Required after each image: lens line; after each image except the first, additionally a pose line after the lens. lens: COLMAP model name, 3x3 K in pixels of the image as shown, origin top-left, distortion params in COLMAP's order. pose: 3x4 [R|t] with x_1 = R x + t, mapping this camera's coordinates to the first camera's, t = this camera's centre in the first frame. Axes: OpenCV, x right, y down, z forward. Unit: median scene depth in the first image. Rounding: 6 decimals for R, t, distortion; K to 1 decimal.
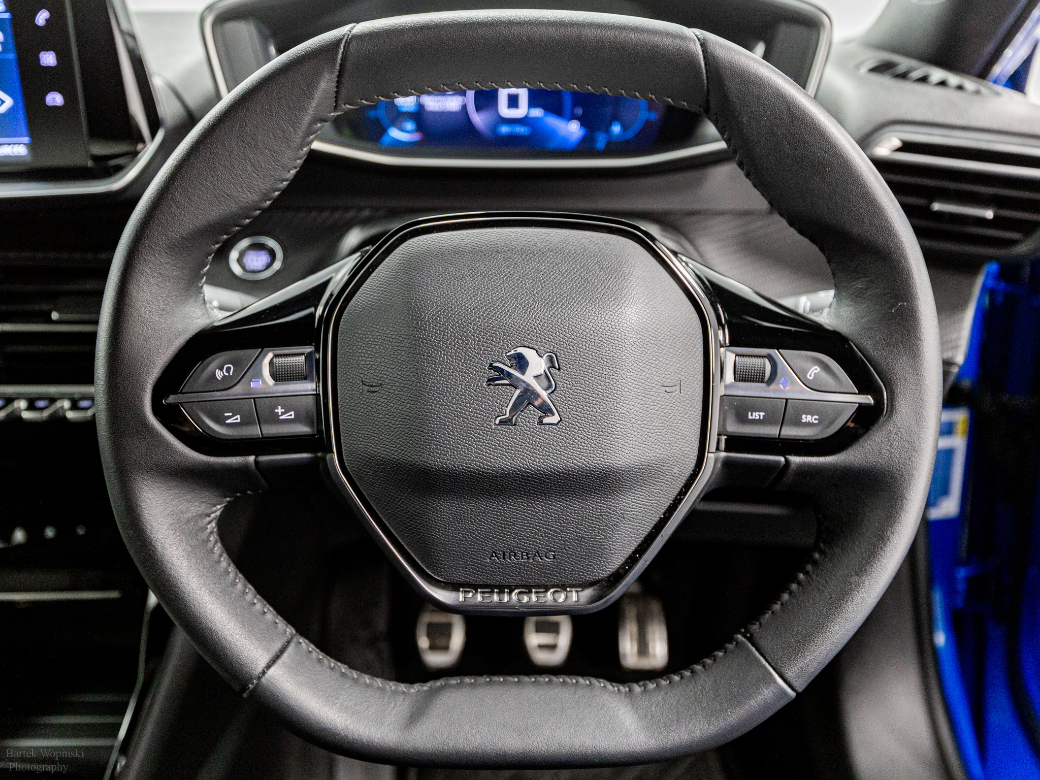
lens RADIAL K [[913.8, 0, 520.0], [0, 913.8, 390.0], [0, 0, 1]] dist [-0.007043, -0.001792]
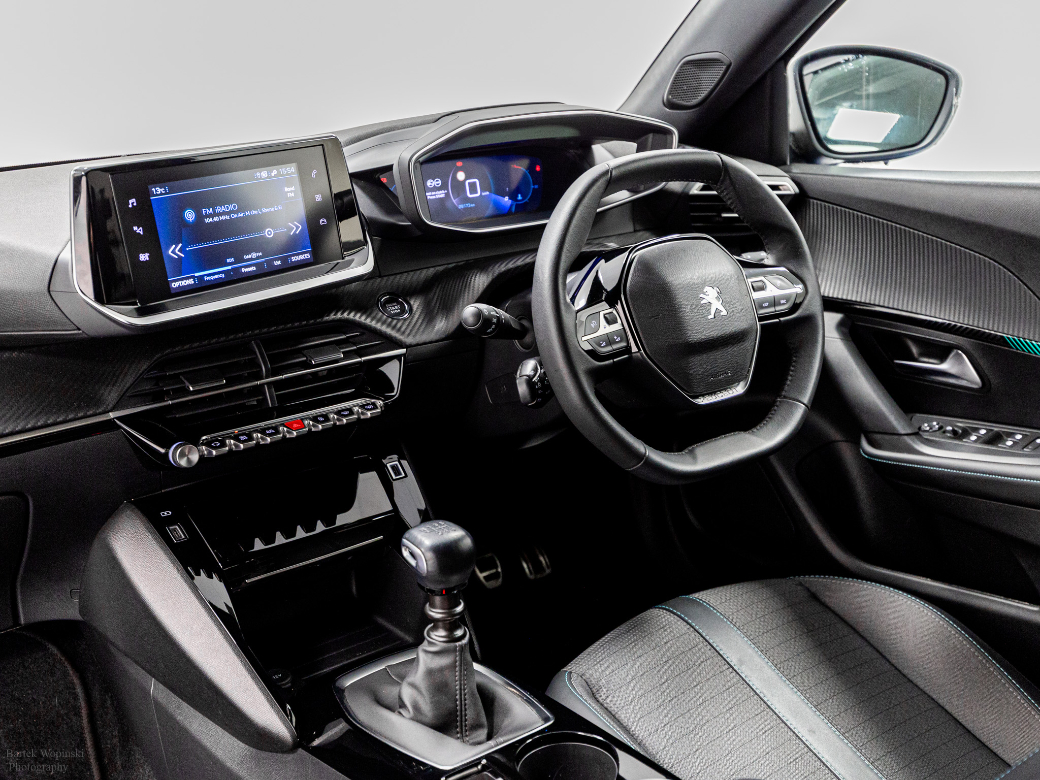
lens RADIAL K [[1030.4, 0, 520.0], [0, 1030.4, 390.0], [0, 0, 1]] dist [0.006264, 0.003901]
pose [[0.831102, -0.212020, 0.514118, -1.714119], [0.251545, 0.967816, -0.007515, 0.103323], [-0.495979, 0.135570, 0.857686, -0.968985]]
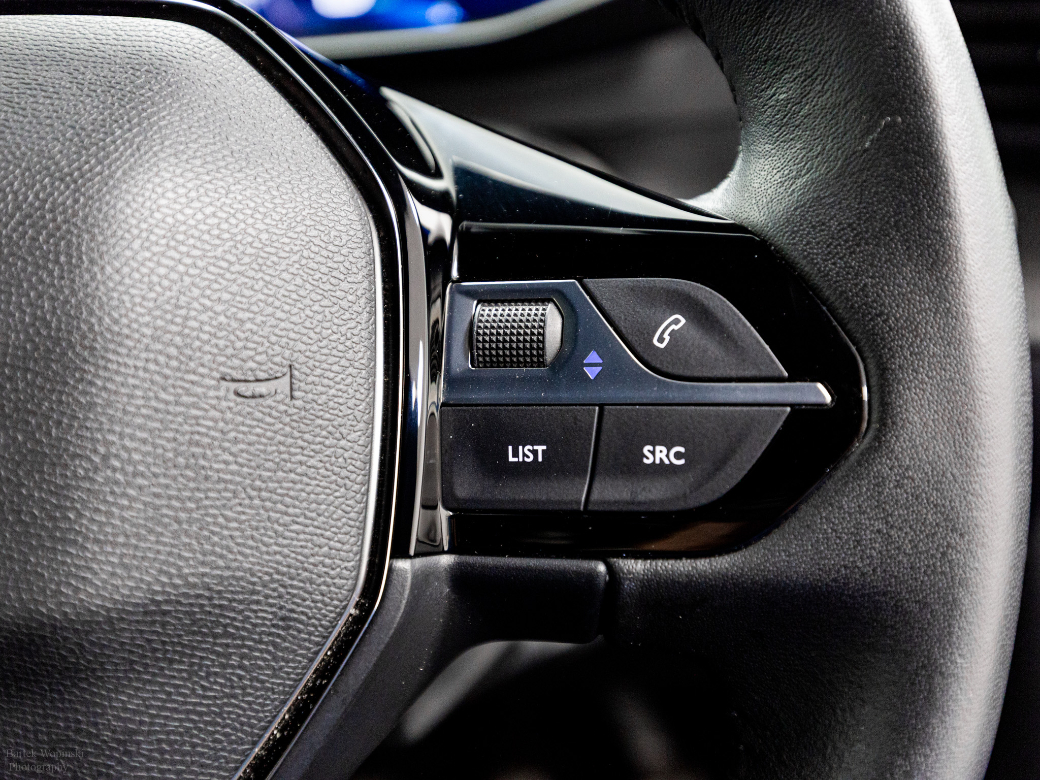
lens RADIAL K [[1030.4, 0, 520.0], [0, 1030.4, 390.0], [0, 0, 1]] dist [0.006264, 0.003901]
pose [[0.997120, -0.052183, -0.055035, 0.281478], [0.049436, 0.997518, -0.050147, 0.023119], [0.057515, 0.047282, 0.997224, 0.575886]]
